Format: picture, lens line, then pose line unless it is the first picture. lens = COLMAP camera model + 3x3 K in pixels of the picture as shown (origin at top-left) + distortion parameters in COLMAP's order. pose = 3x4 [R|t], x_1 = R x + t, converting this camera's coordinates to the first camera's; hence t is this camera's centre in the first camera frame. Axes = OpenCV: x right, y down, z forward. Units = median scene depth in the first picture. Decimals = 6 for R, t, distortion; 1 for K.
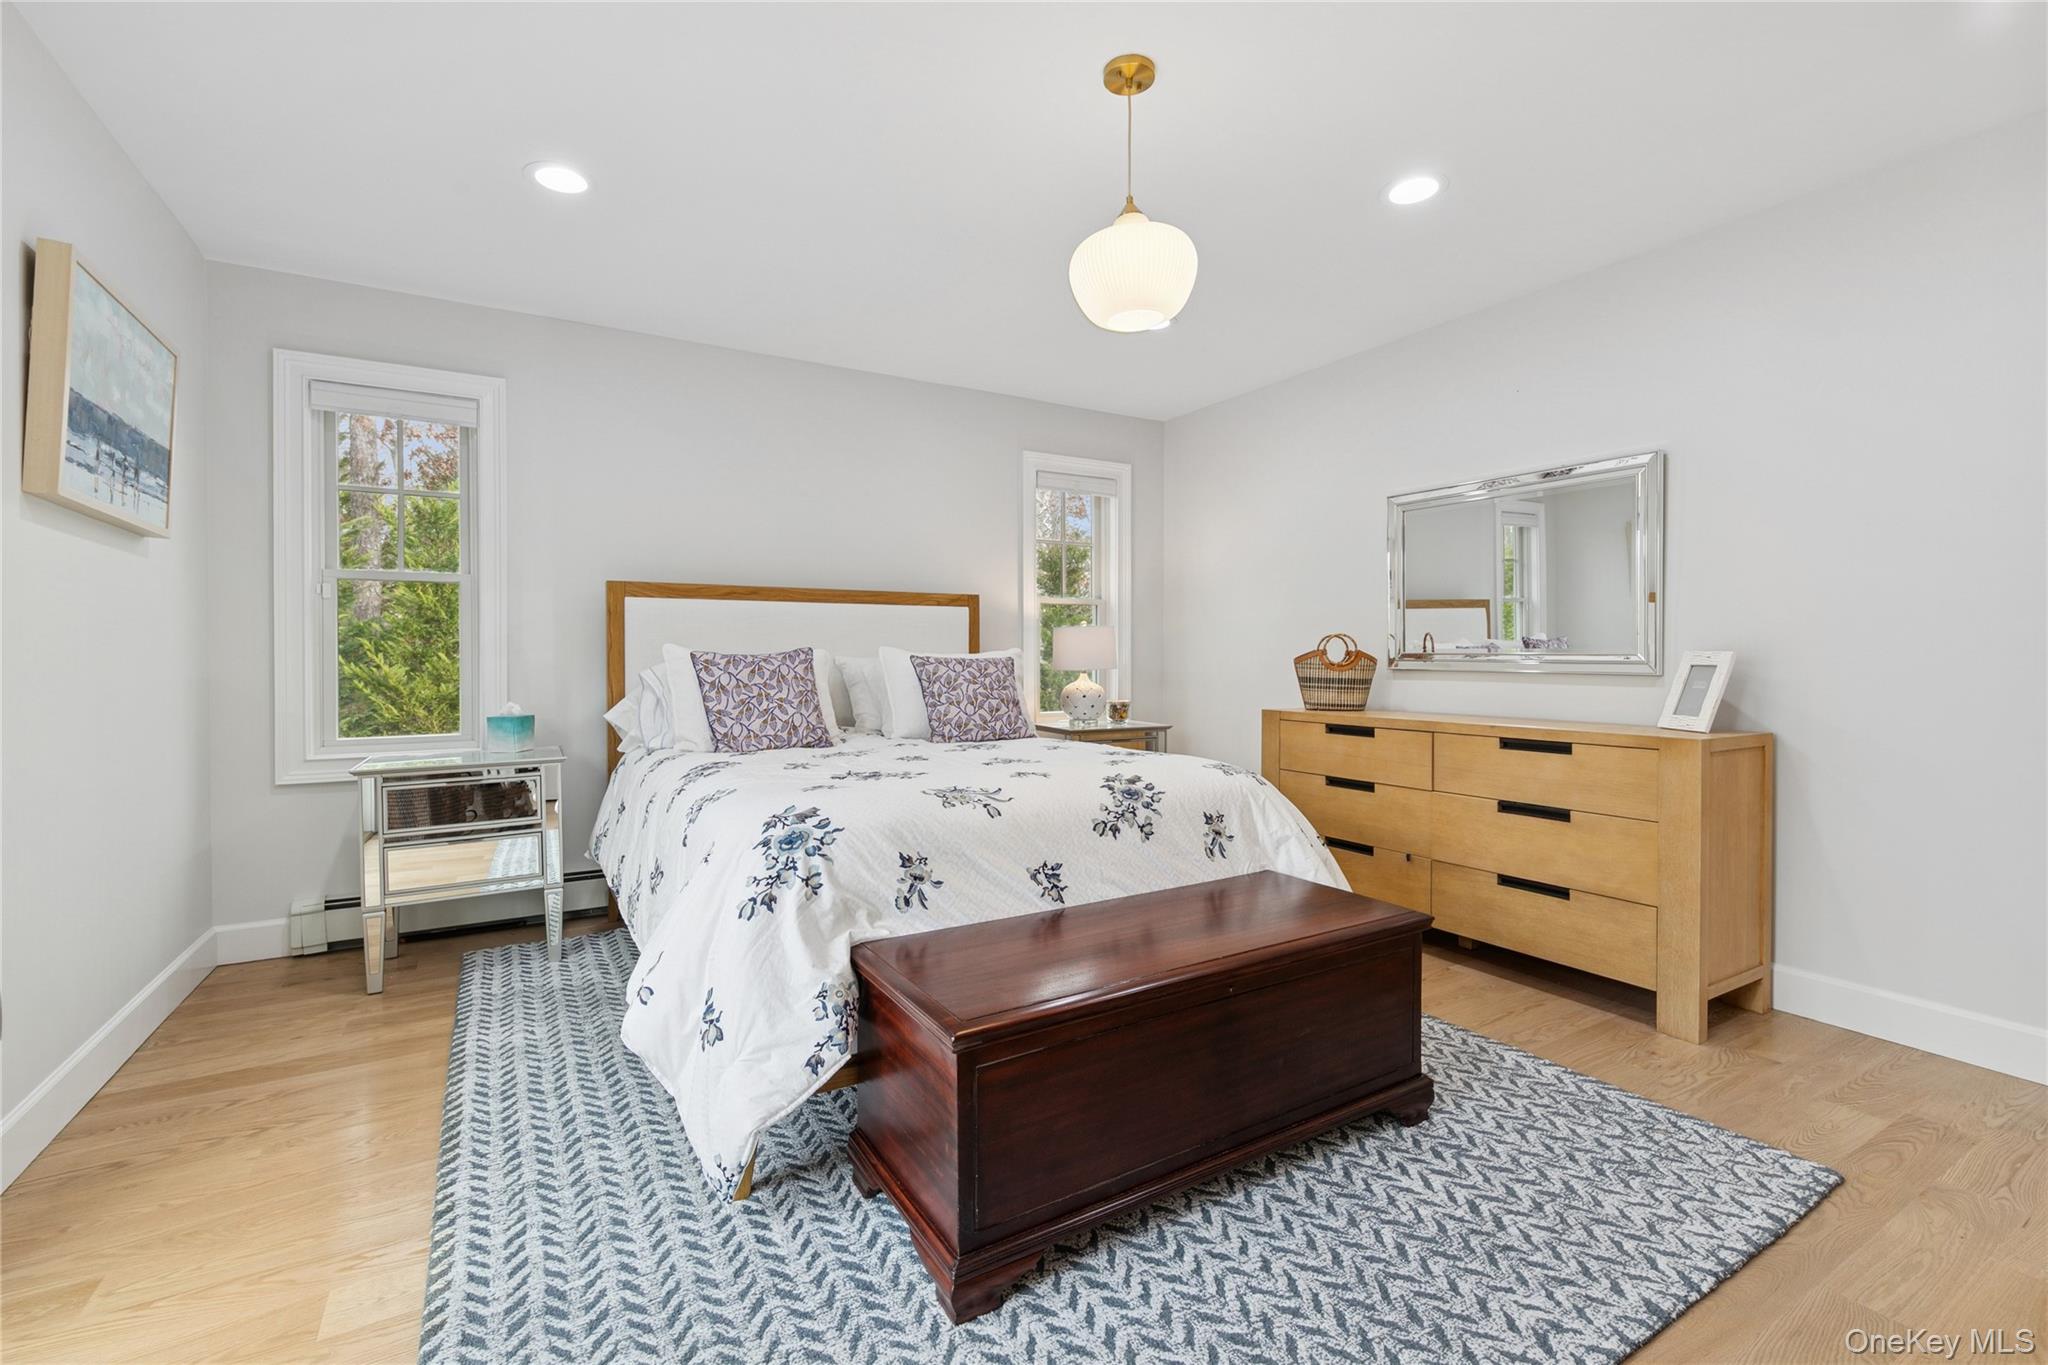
lens RADIAL K [[896.3, 0, 1027.5], [0, 896.3, 664.8], [0, 0, 1]] dist [0.000804, -0.000203]
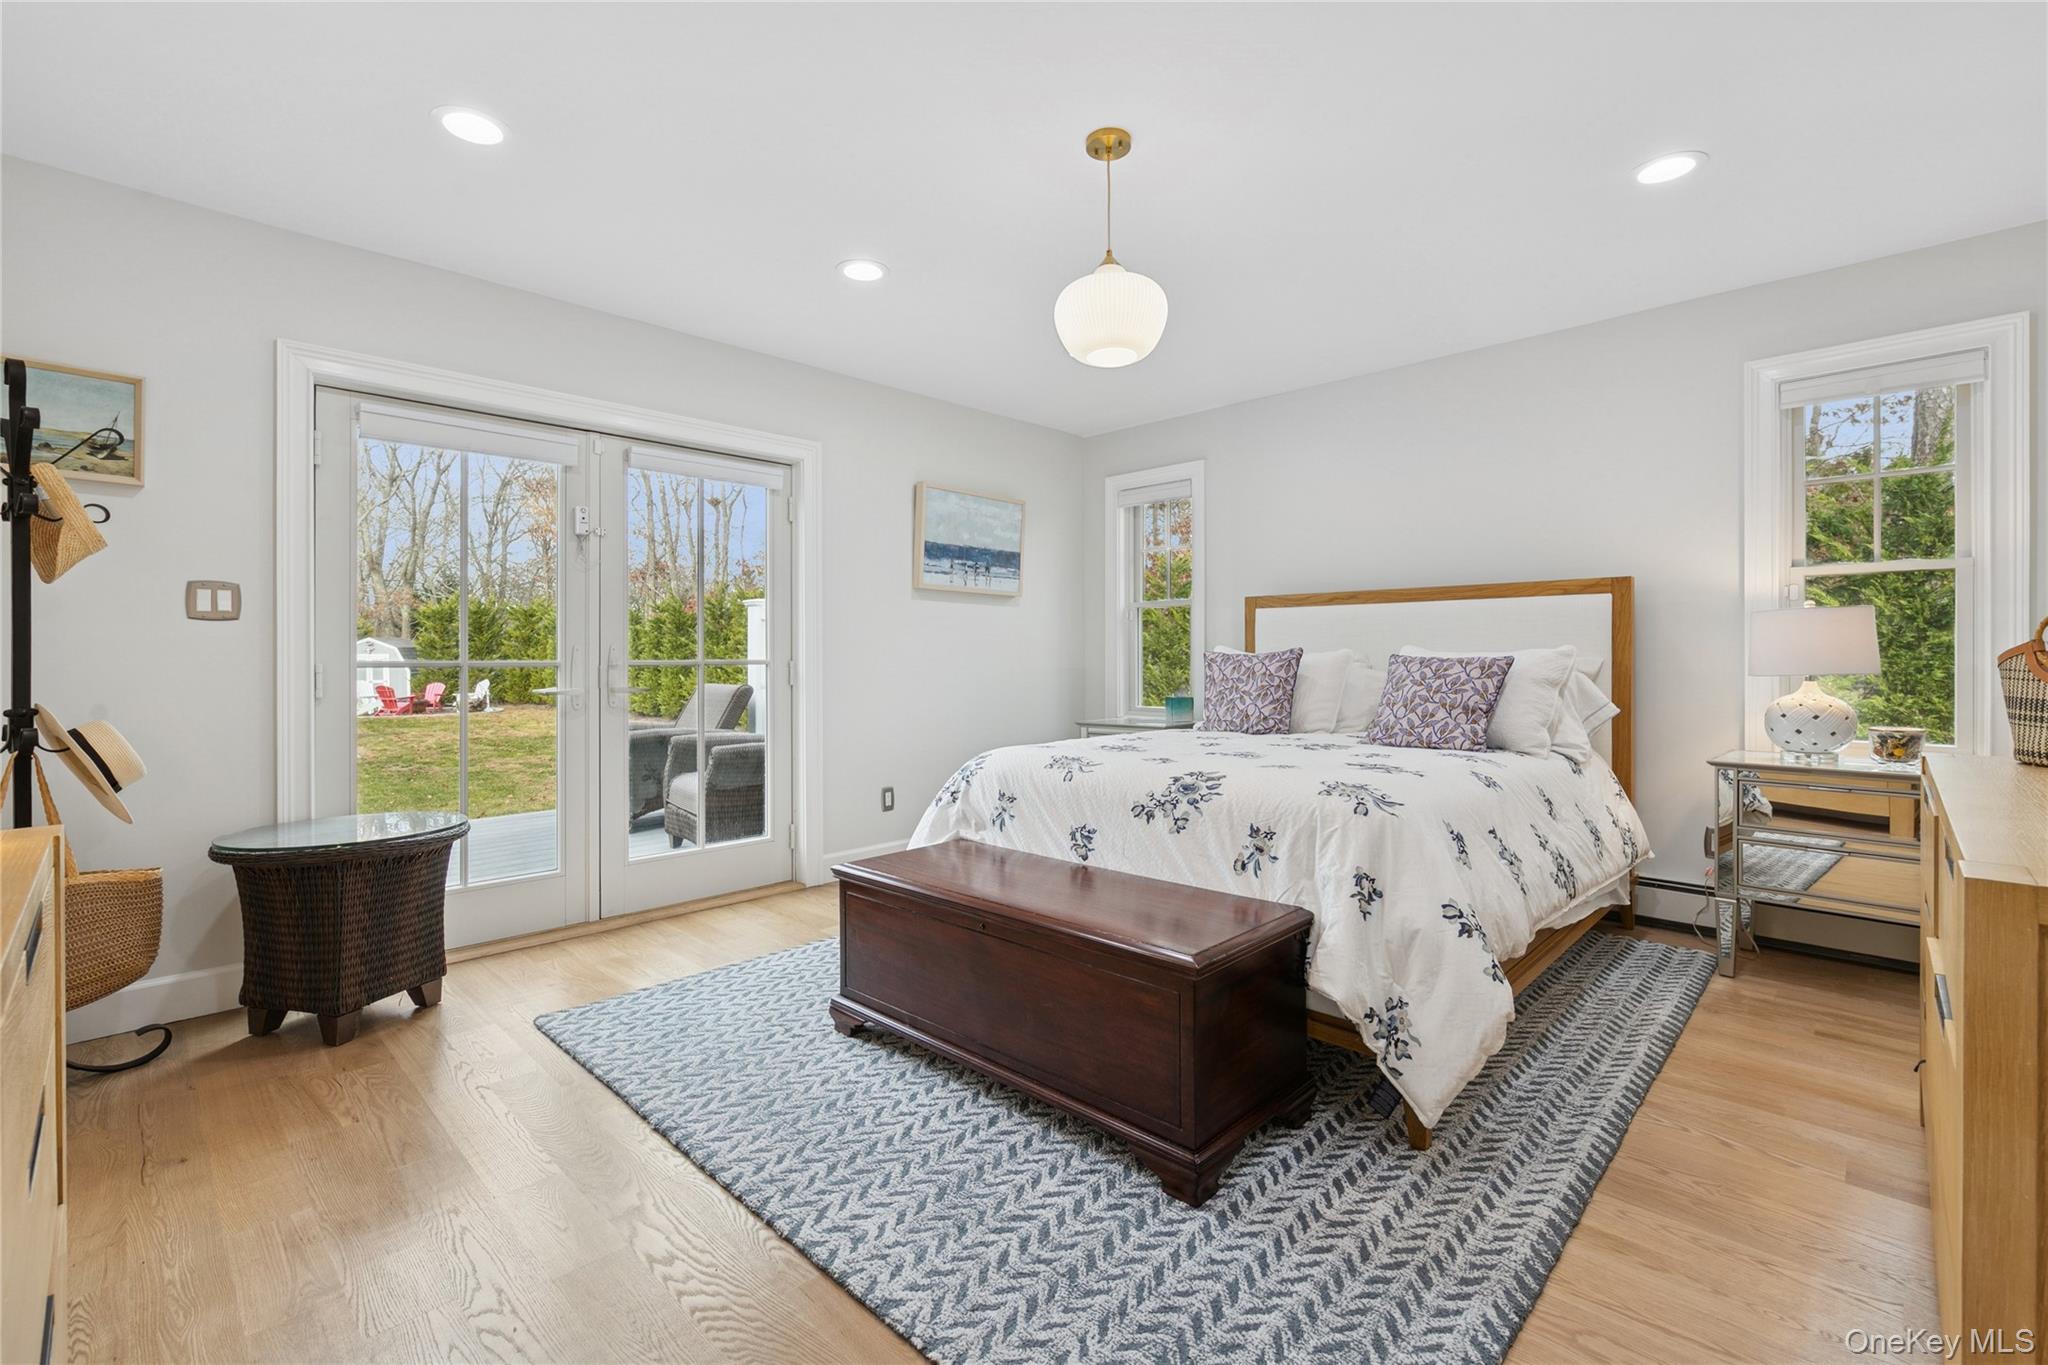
lens RADIAL K [[896.3, 0, 1027.5], [0, 896.3, 664.8], [0, 0, 1]] dist [0.000804, -0.000203]
pose [[0.256911, 0.009467, -0.966389, 1.243953], [-0.007729, 0.999940, 0.007741, -0.006506], [0.966404, 0.005481, 0.256969, 0.646909]]
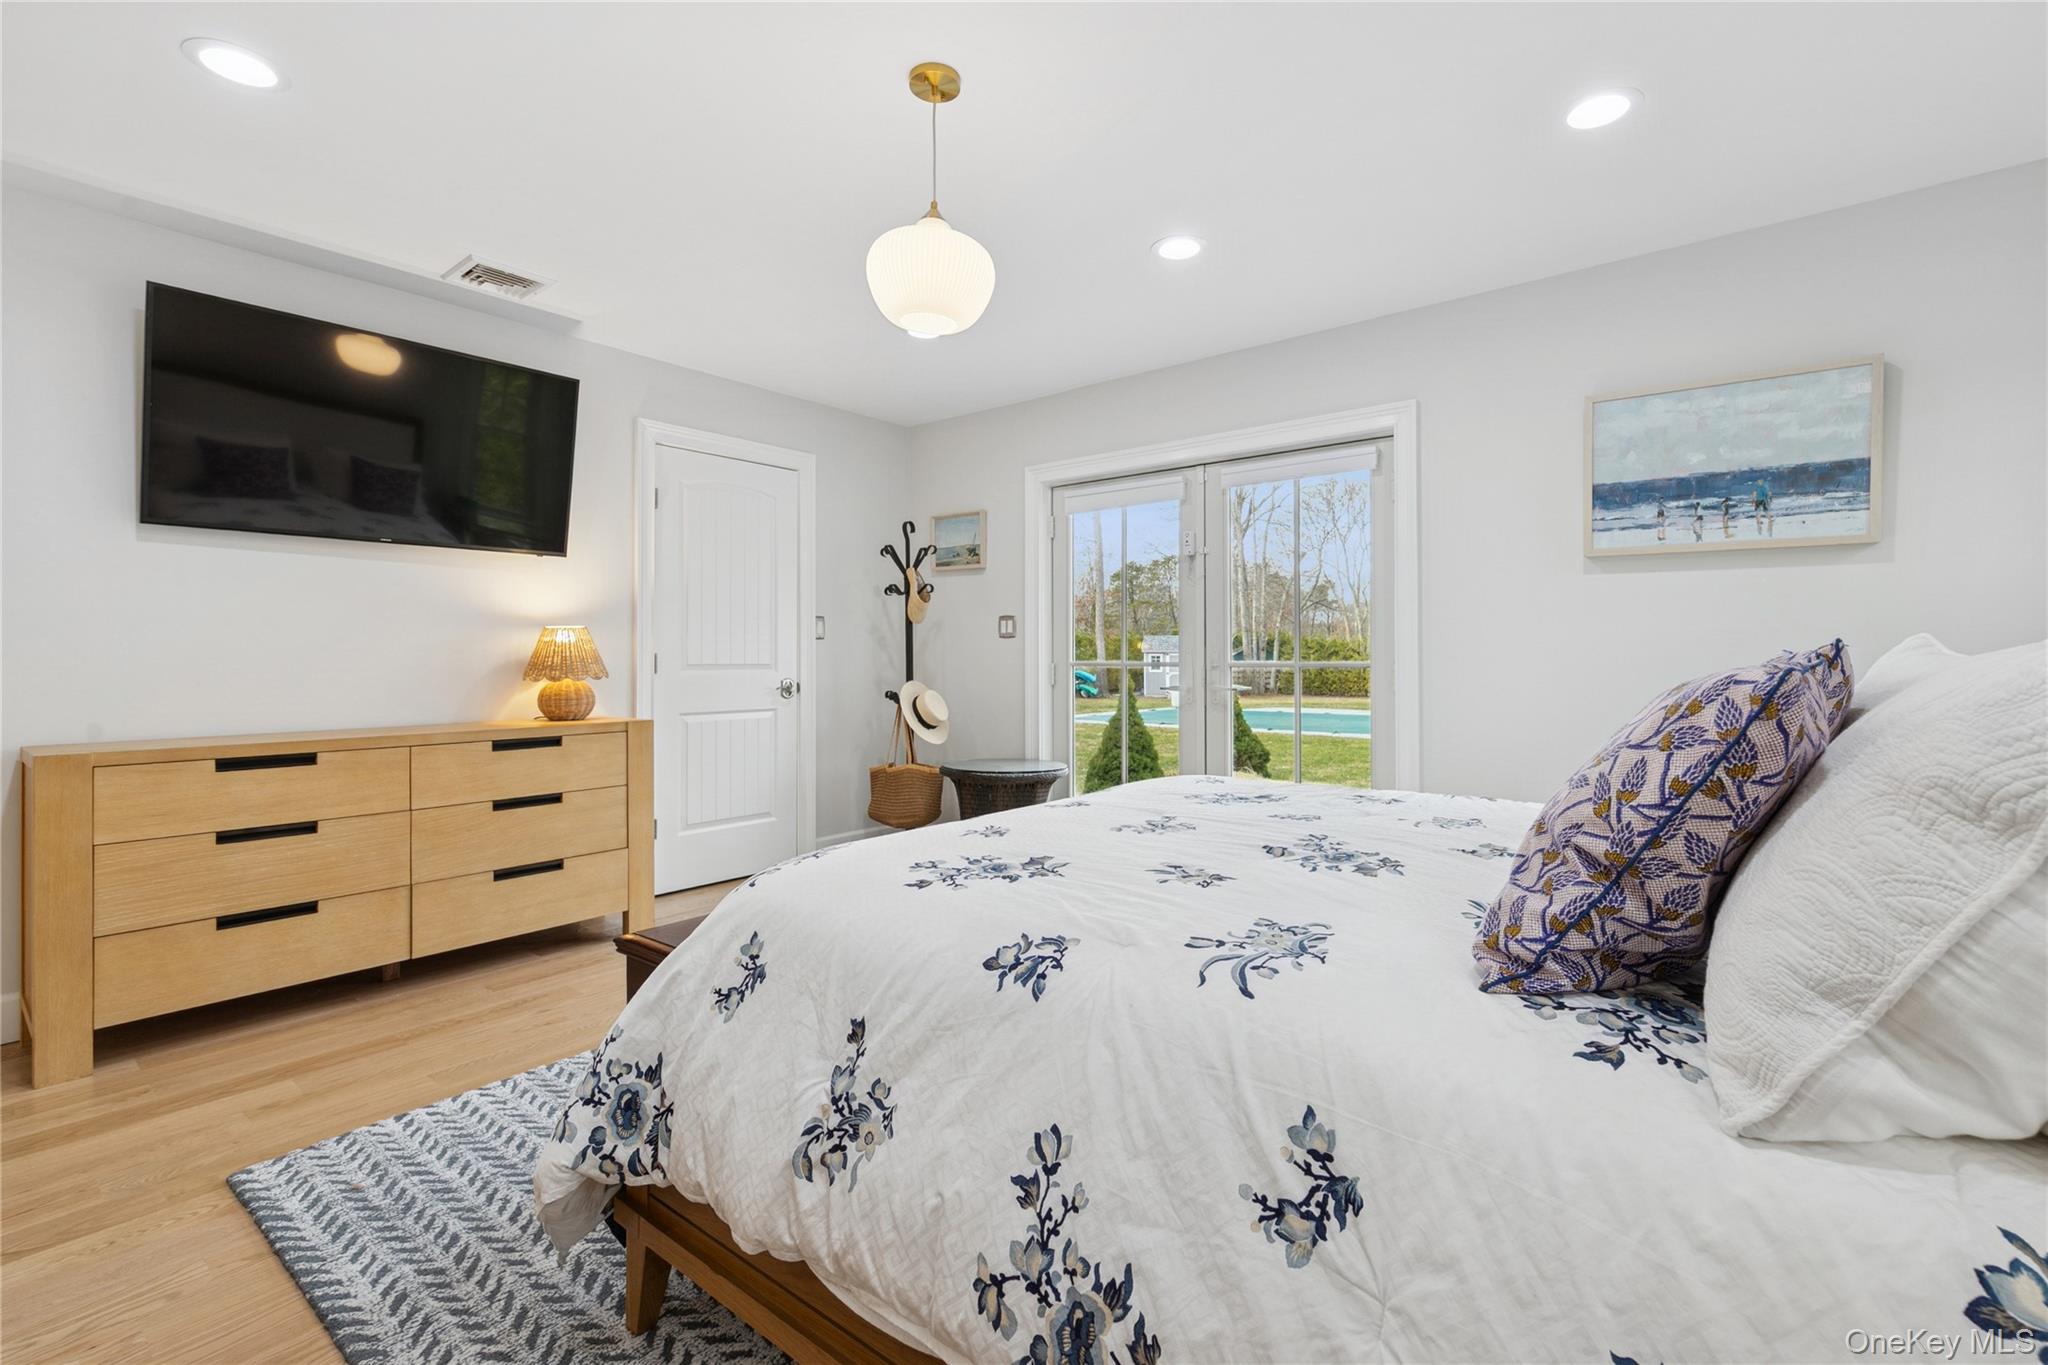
lens RADIAL K [[901.5, 0, 1034.5], [0, 901.5, 654.8], [0, 0, 1]] dist [-0.000107, -0.000003]
pose [[-0.936009, 0.001156, -0.351973, 0.382691], [-0.000829, 0.999985, 0.005487, -0.022637], [0.351974, 0.005428, -0.935994, 2.087158]]
